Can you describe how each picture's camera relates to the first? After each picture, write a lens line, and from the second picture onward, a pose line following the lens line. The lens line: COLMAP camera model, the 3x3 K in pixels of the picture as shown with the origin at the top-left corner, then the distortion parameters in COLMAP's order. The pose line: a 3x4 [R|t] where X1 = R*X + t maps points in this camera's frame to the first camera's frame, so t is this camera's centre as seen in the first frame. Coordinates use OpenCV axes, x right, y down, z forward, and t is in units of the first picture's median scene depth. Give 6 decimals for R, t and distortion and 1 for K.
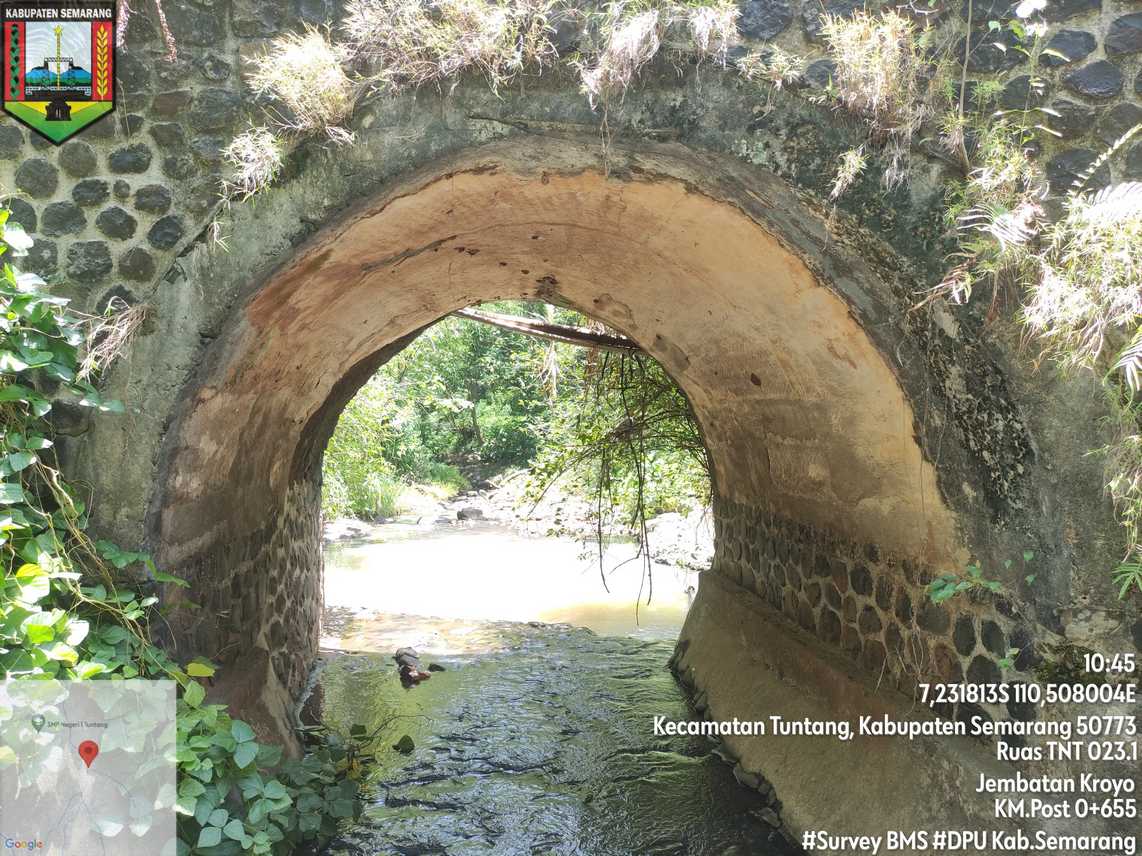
lens RADIAL K [[842.3, 0, 566.5], [0, 842.3, 426.9], [0, 0, 1]] dist [0.056270, -0.060339]
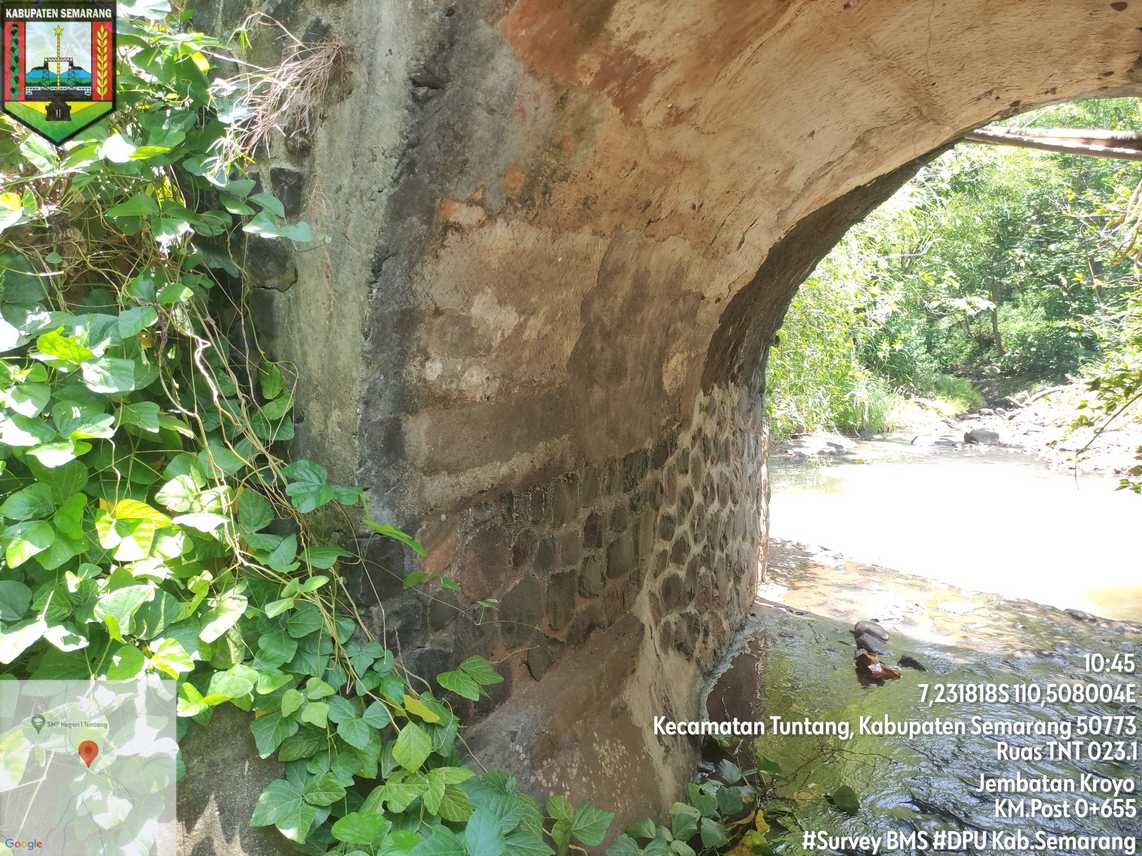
lens RADIAL K [[842.3, 0, 569.2], [0, 842.3, 422.9], [0, 0, 1]] dist [0.056270, -0.060339]
pose [[0.841821, 0.064285, -0.535915, -0.056280], [-0.008769, 0.994380, 0.105506, 0.036476], [0.539685, -0.084118, 0.837654, 0.539199]]
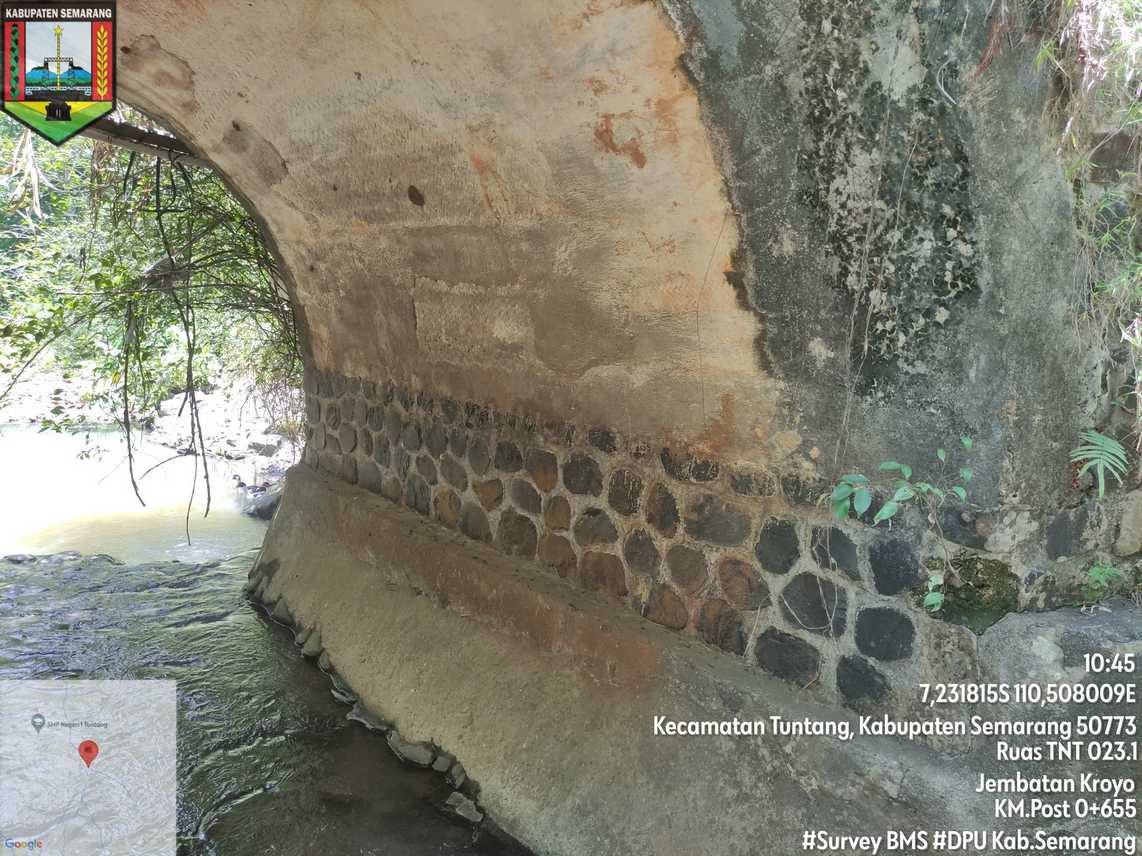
lens RADIAL K [[842.3, 0, 570.0], [0, 842.3, 425.3], [0, 0, 1]] dist [0.056270, -0.060339]
pose [[0.839844, -0.045932, 0.540881, -0.070332], [-0.033260, 0.990187, 0.135730, 0.042751], [-0.541808, -0.131982, 0.830075, 0.462240]]
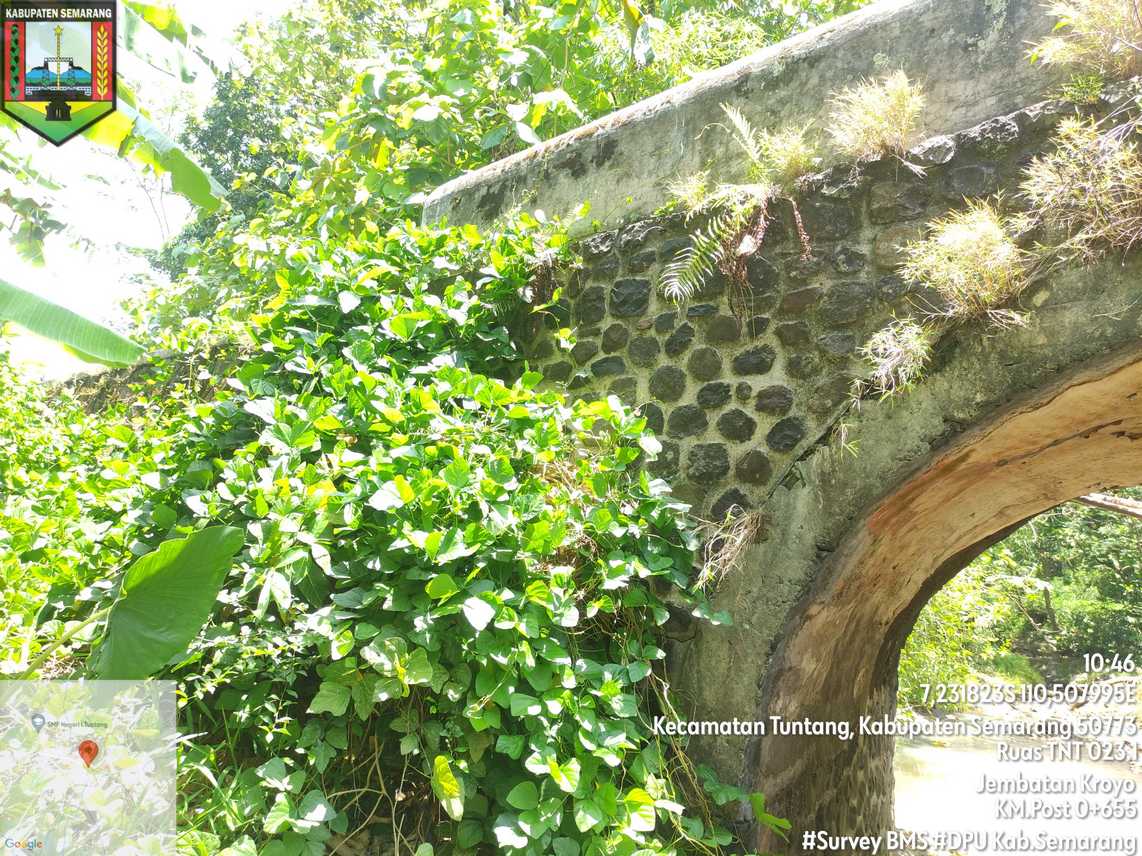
lens RADIAL K [[842.3, 0, 569.8], [0, 842.3, 427.0], [0, 0, 1]] dist [0.056270, -0.060339]
pose [[0.818393, -0.012614, -0.574521, -0.116865], [-0.092828, 0.983727, -0.153830, -0.064099], [0.567113, 0.179225, 0.803904, 0.104275]]
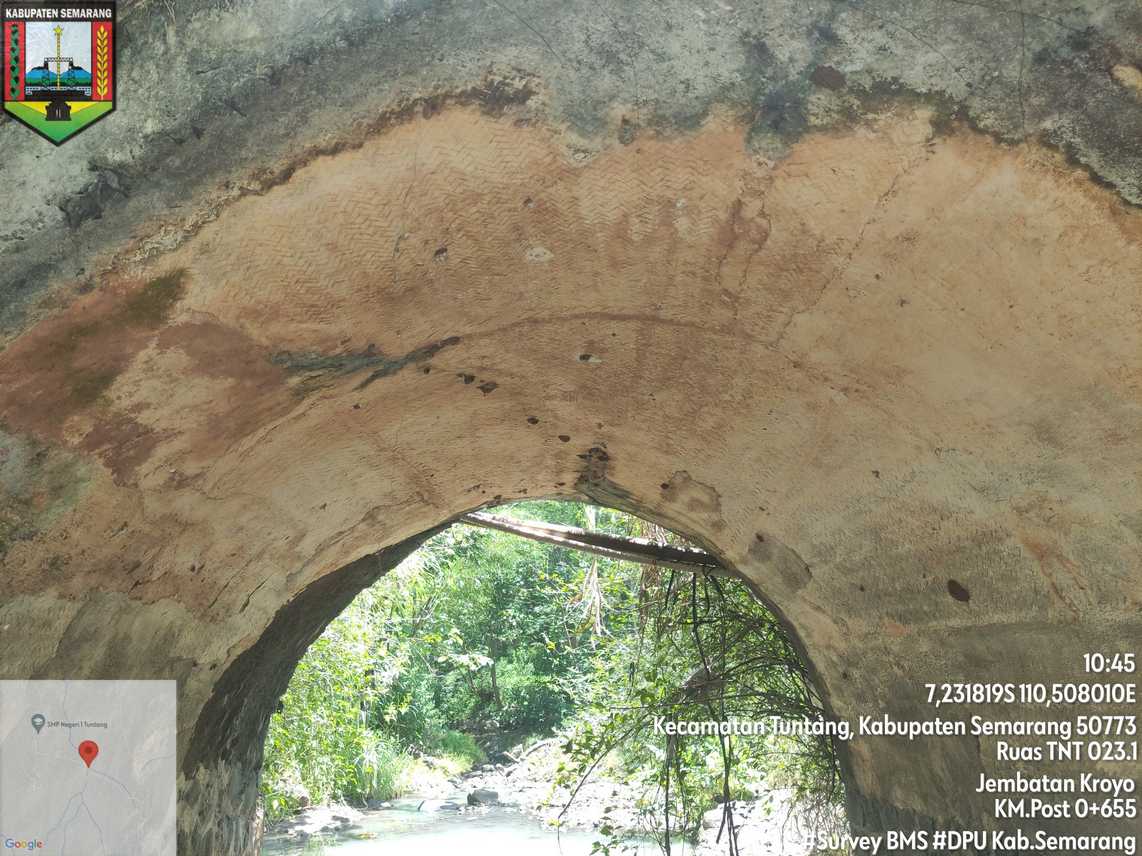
lens RADIAL K [[842.3, 0, 569.0], [0, 842.3, 424.2], [0, 0, 1]] dist [0.056270, -0.060339]
pose [[0.999666, -0.002365, -0.025754, -0.043455], [-0.005454, 0.954145, -0.299295, 0.017020], [0.025280, 0.299335, 0.953813, 0.538036]]
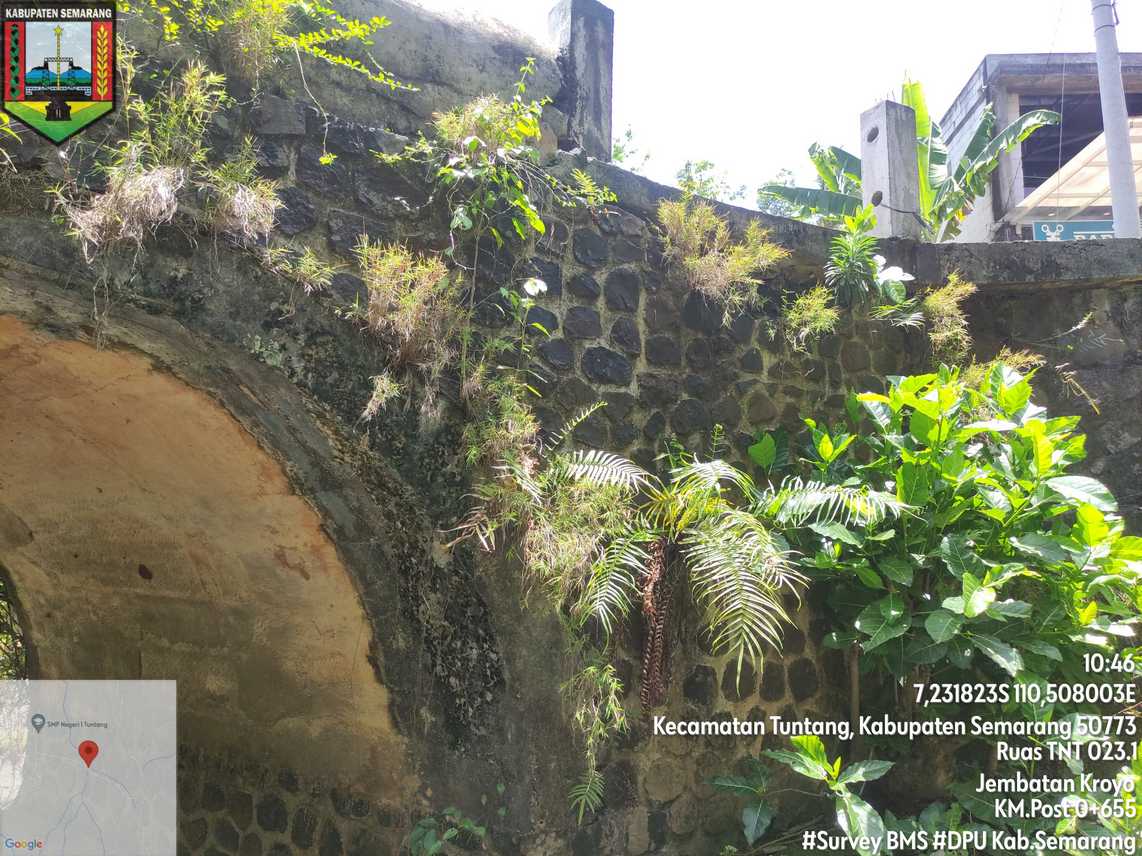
lens RADIAL K [[842.3, 0, 566.1], [0, 842.3, 425.5], [0, 0, 1]] dist [0.056270, -0.060339]
pose [[0.695059, 0.126921, 0.707661, -0.138104], [-0.007068, 0.985453, -0.169802, -0.080424], [-0.718918, 0.113020, 0.685845, 0.147195]]
